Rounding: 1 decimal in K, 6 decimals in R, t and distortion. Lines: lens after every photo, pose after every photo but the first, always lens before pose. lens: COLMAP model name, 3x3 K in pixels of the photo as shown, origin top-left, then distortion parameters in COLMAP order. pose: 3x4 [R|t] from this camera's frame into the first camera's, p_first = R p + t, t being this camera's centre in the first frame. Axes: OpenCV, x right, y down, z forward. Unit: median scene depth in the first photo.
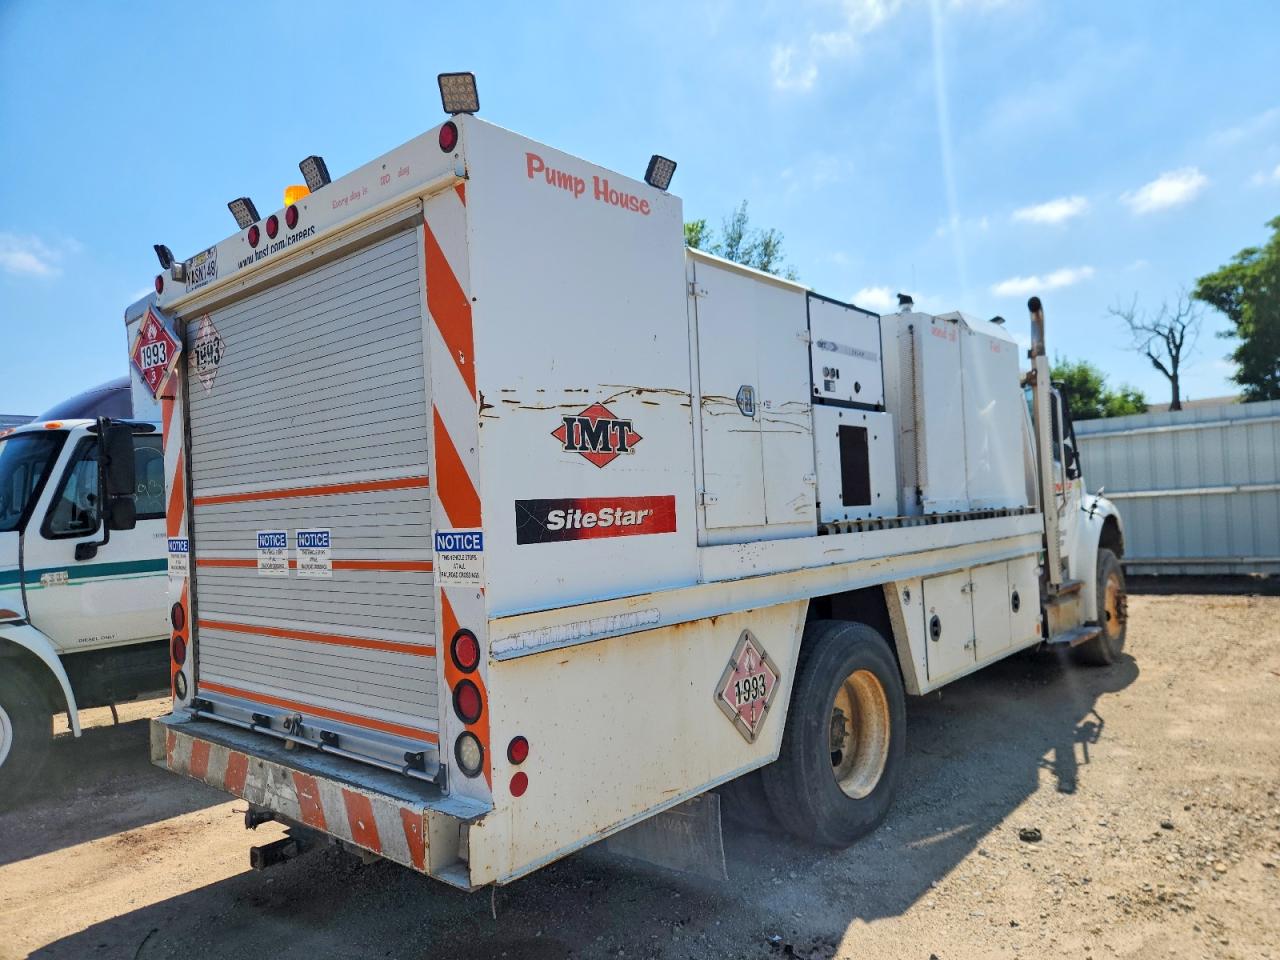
lens RADIAL K [[880.8, 0, 646.1], [0, 880.8, 477.6], [0, 0, 1]] dist [0.074547, -0.062865]
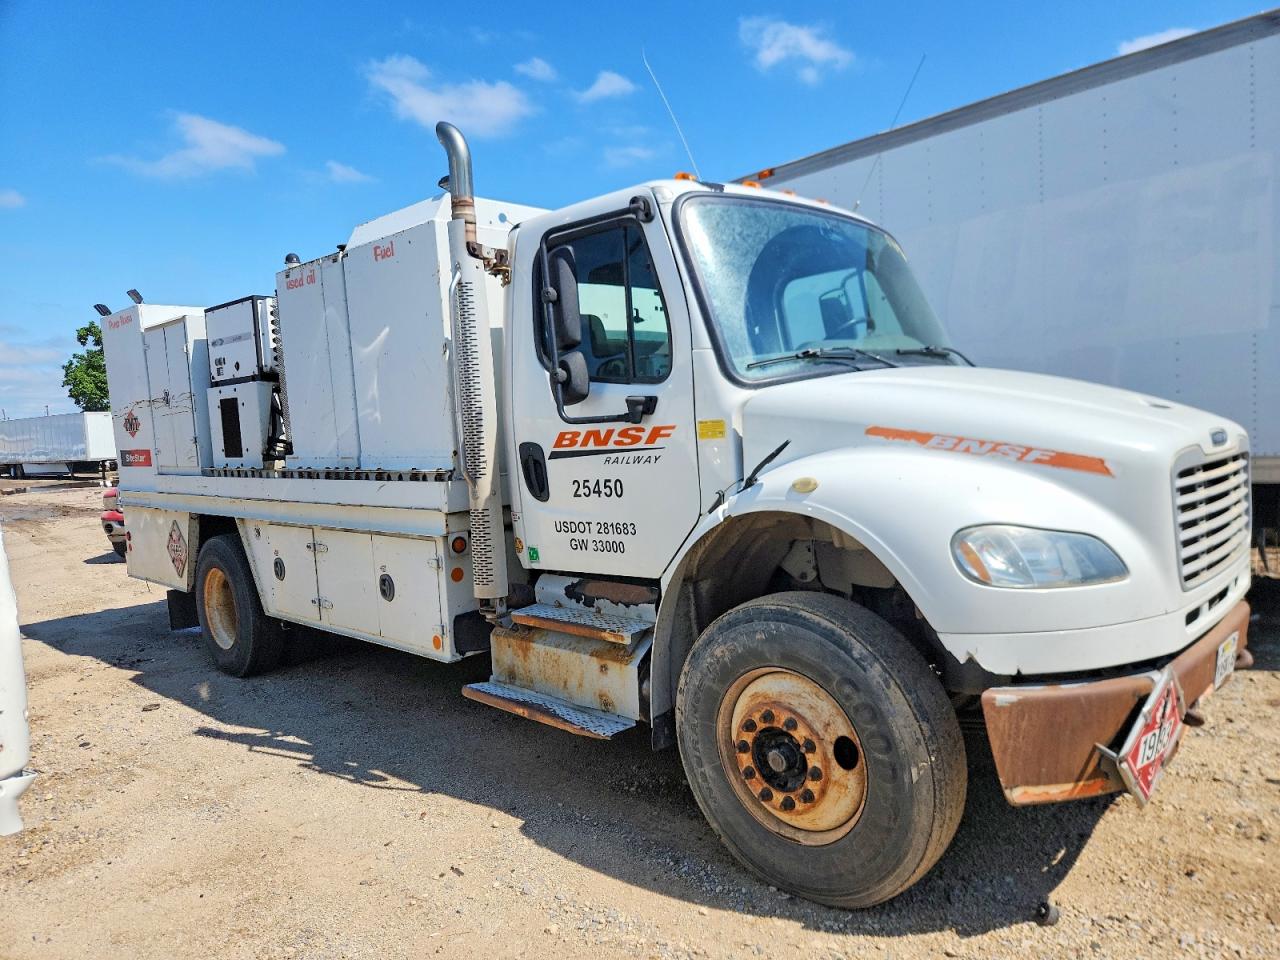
lens RADIAL K [[880.8, 0, 646.1], [0, 880.8, 477.6], [0, 0, 1]] dist [0.074547, -0.062865]
pose [[-0.059850, 0.118108, -0.991196, 1.466178], [0.091813, 0.989418, 0.112352, -0.031639], [0.993976, -0.084280, -0.070060, 1.618076]]
